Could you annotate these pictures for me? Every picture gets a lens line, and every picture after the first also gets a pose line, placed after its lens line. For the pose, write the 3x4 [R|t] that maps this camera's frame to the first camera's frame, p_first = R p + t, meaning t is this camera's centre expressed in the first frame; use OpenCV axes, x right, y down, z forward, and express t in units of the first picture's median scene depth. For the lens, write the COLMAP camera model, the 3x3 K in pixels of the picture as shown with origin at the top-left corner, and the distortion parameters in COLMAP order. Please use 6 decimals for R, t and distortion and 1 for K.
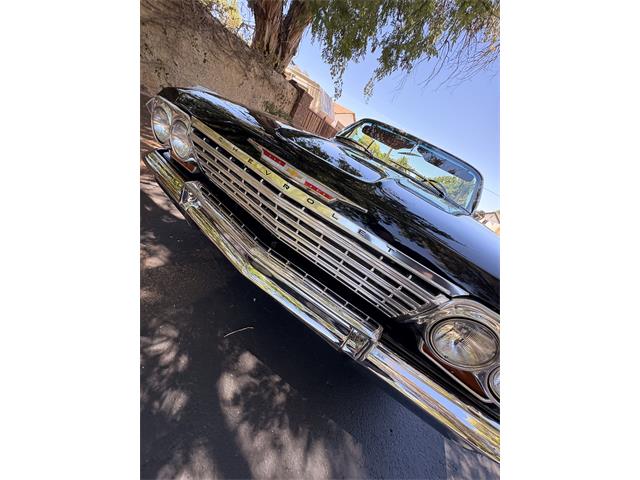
lens RADIAL K [[196.3, 0, 320.0], [0, 196.3, 240.0], [0, 0, 1]] dist [0.000004, -0.000045]
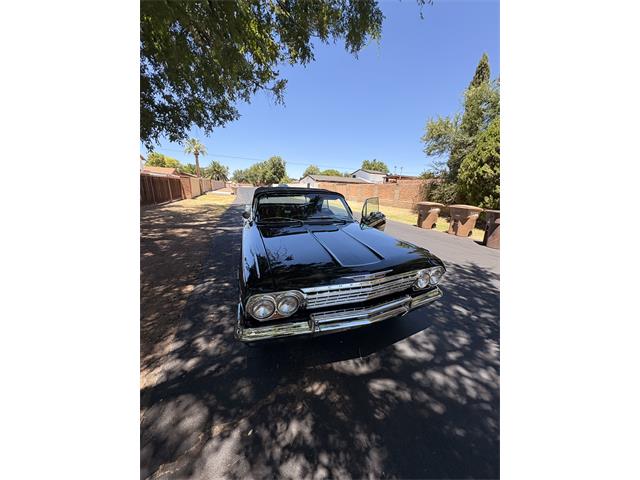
lens RADIAL K [[191.7, 0, 320.0], [0, 191.7, 240.0], [0, 0, 1]] dist [-0.000063, -0.000015]
pose [[0.586958, -0.592181, 0.552089, -0.588931], [0.580300, 0.783232, 0.223159, -0.600811], [-0.564564, 0.189393, 0.803366, -0.278443]]
